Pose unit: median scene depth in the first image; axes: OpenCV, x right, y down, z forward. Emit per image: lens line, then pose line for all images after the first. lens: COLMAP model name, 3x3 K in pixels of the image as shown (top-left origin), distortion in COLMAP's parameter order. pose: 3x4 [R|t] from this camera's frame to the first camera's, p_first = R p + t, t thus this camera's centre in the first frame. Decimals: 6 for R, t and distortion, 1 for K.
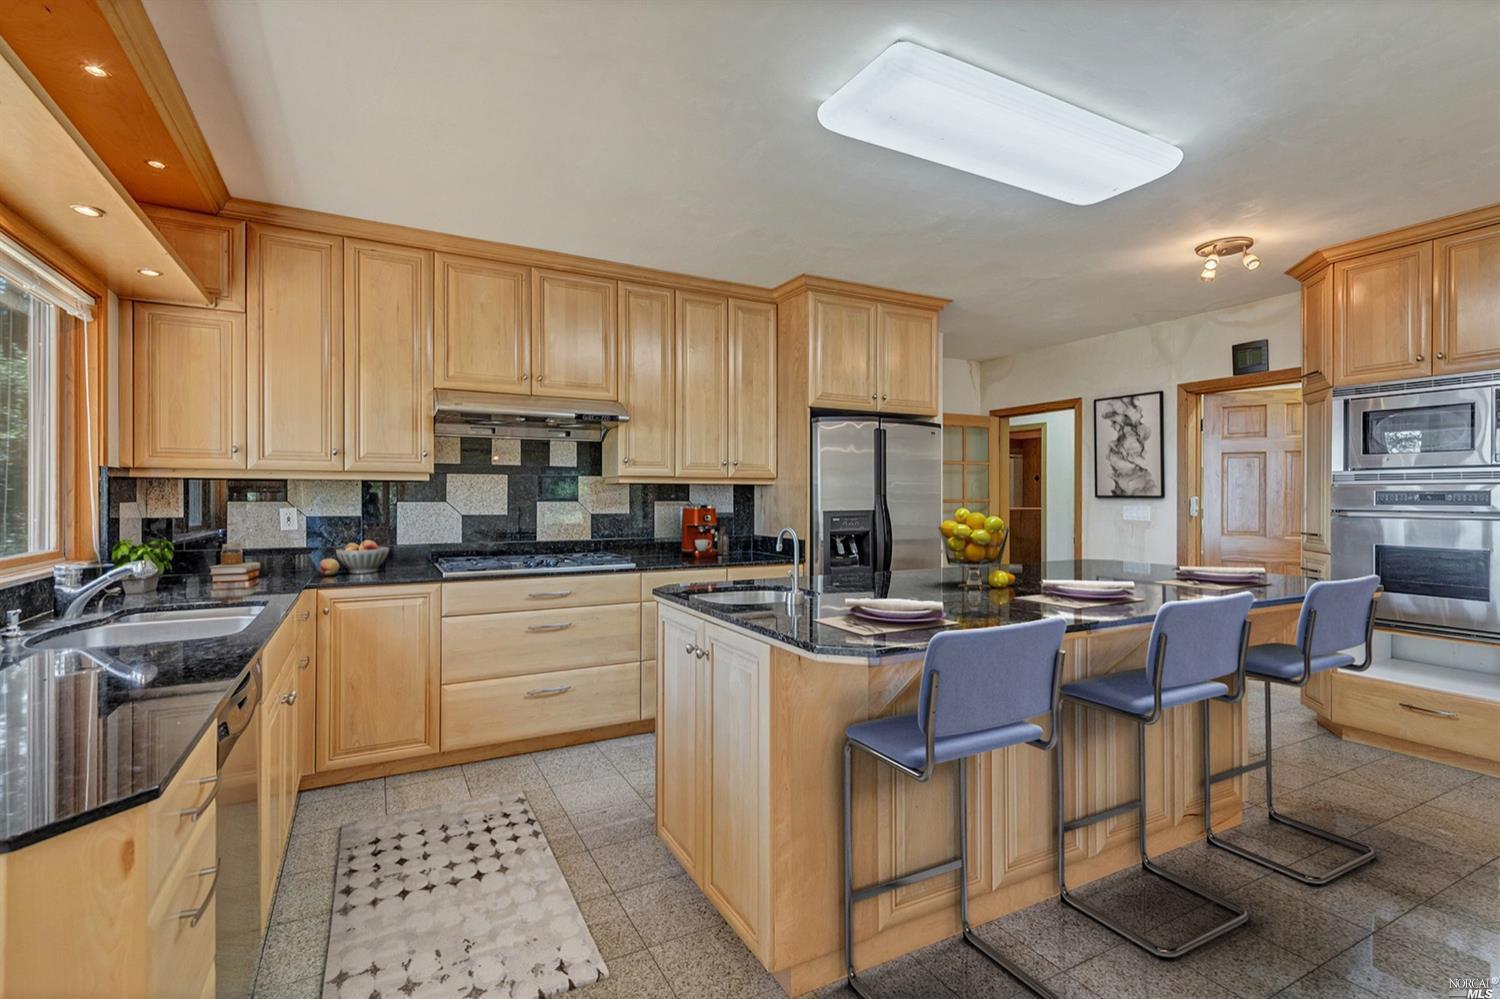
lens RADIAL K [[702.1, 0, 755.0], [0, 702.1, 497.6], [0, 0, 1]] dist [0.011397, -0.000368]
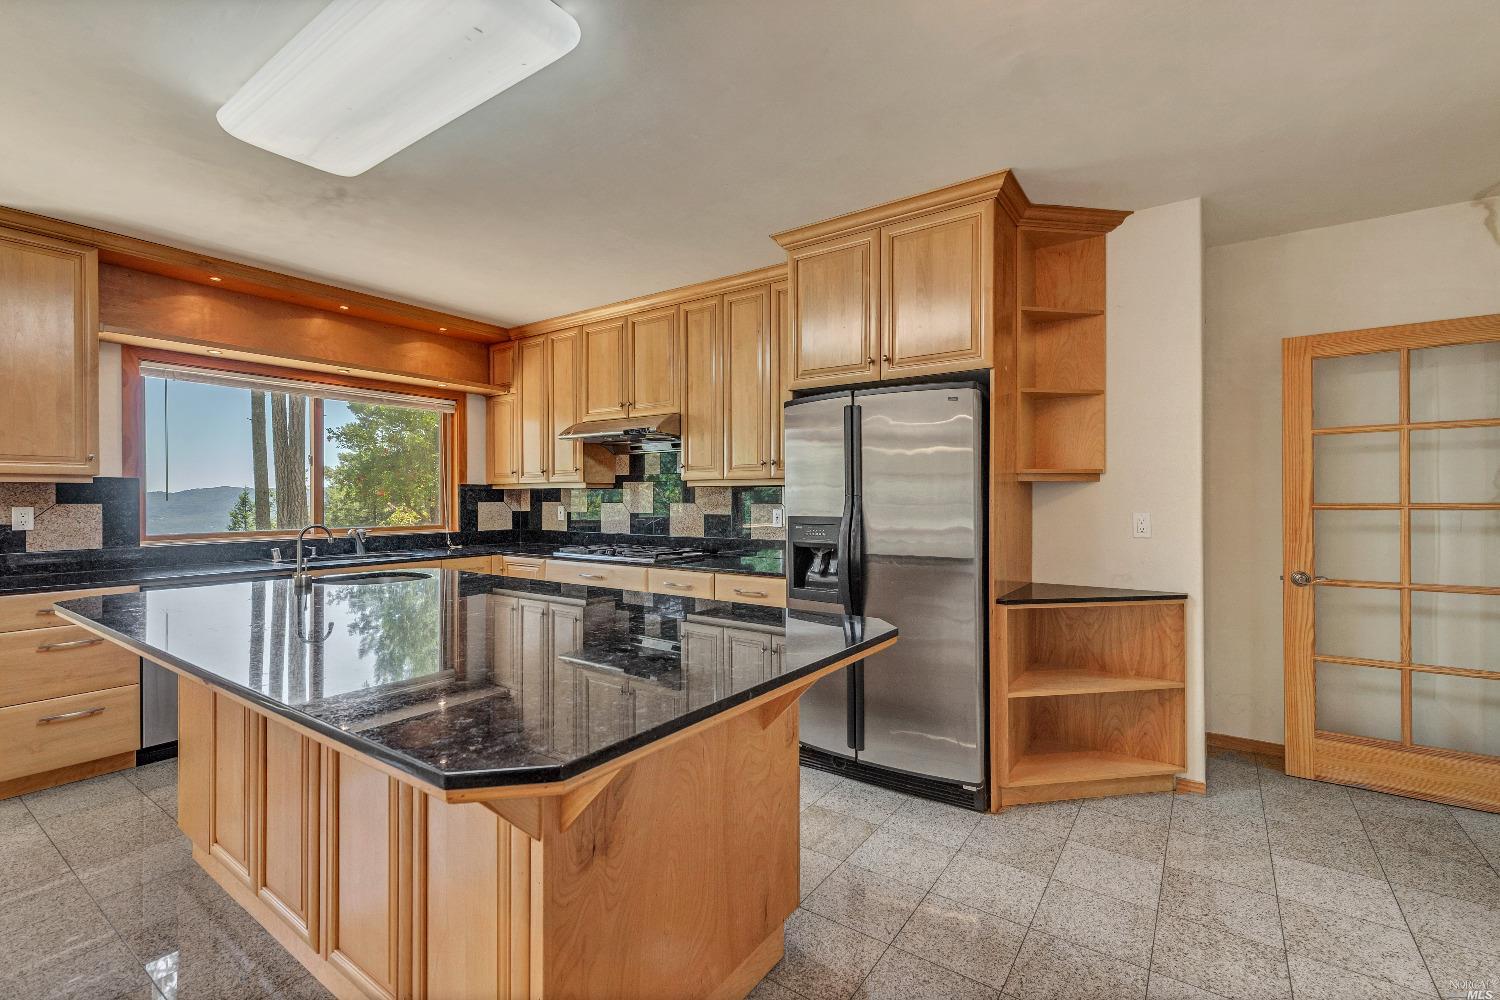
lens RADIAL K [[651.9, 0, 757.2], [0, 651.9, 502.1], [0, 0, 1]] dist [-0.001991, -0.000534]
pose [[0.443764, 0.004809, -0.896131, 0.750253], [0.000973, 0.999982, 0.005848, -0.002611], [0.896143, -0.003467, 0.443752, 0.626932]]
